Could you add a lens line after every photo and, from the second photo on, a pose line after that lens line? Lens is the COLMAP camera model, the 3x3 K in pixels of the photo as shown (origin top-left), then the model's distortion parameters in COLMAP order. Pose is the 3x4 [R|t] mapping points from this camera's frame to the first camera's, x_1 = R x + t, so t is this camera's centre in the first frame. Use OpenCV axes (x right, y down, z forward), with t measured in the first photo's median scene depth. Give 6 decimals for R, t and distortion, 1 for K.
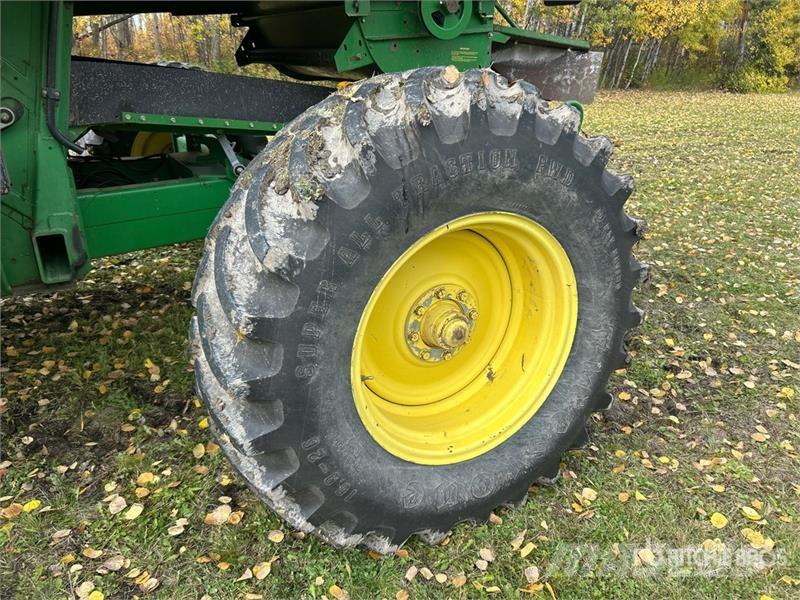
lens RADIAL K [[626.2, 0, 400.0], [0, 626.2, 300.0], [0, 0, 1]] dist [0.015729, -0.004248]
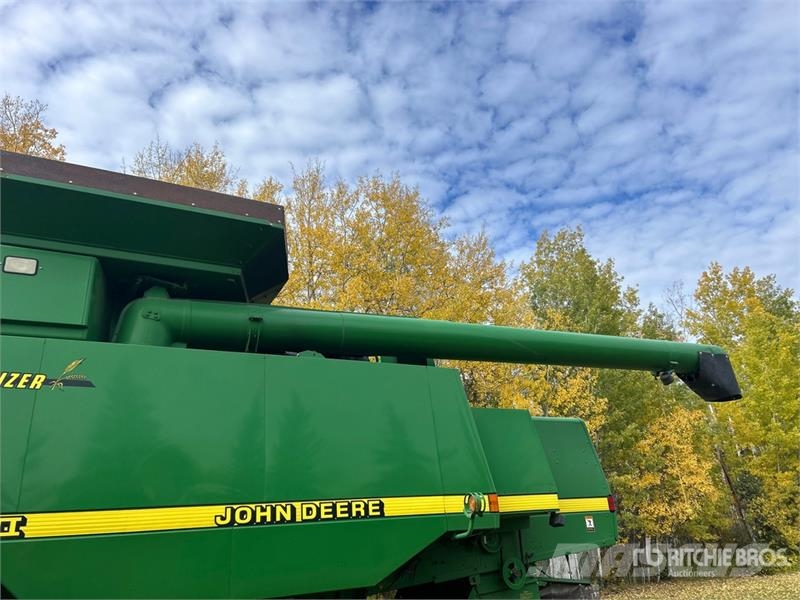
lens RADIAL K [[626.2, 0, 400.0], [0, 626.2, 300.0], [0, 0, 1]] dist [0.015729, -0.004248]
pose [[0.993406, -0.114603, 0.003241, -0.174451], [0.083967, 0.708021, -0.701181, 0.275824], [0.078063, 0.696830, 0.712975, -0.983294]]
